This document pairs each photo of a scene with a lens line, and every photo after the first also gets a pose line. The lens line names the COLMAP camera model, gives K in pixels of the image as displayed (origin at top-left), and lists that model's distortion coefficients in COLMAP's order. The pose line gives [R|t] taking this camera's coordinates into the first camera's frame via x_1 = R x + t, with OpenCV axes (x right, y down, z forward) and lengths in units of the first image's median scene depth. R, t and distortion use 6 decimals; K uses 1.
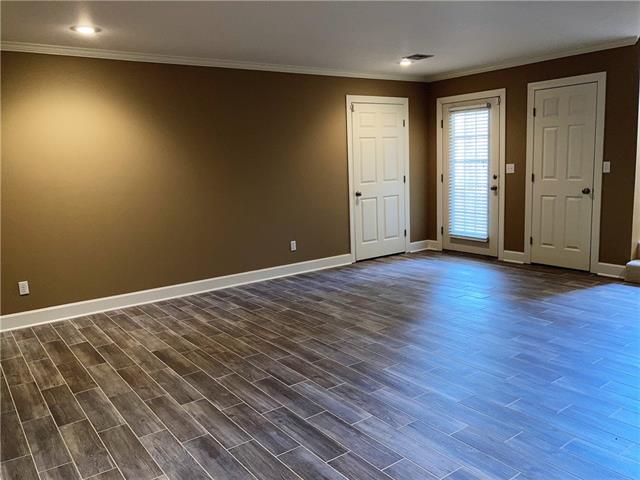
lens RADIAL K [[516.6, 0, 320.0], [0, 516.6, 240.0], [0, 0, 1]] dist [0.052889, -0.094101]
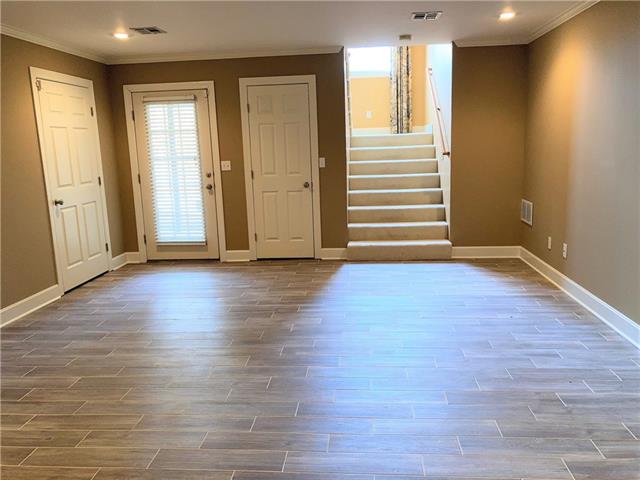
lens RADIAL K [[516.6, 0, 320.0], [0, 516.6, 240.0], [0, 0, 1]] dist [0.052889, -0.094101]
pose [[0.659074, -0.120958, 0.742288, -0.258903], [0.126020, 0.990789, 0.049559, -0.027523], [-0.741445, 0.060880, 0.668246, 0.245424]]
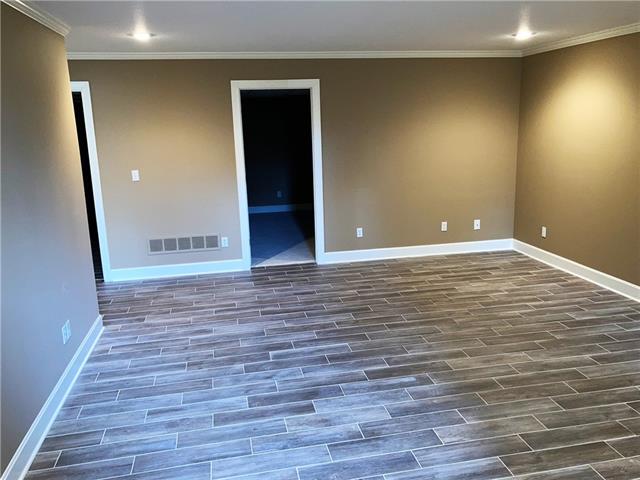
lens RADIAL K [[530.9, 0, 321.1], [0, 530.9, 230.3], [0, 0, 1]] dist [0.027922, -0.000682]
pose [[-0.425328, 0.231315, -0.874980, 0.626057], [-0.095447, 0.949931, 0.297526, -0.191036], [0.899992, 0.210061, -0.381954, 0.739716]]
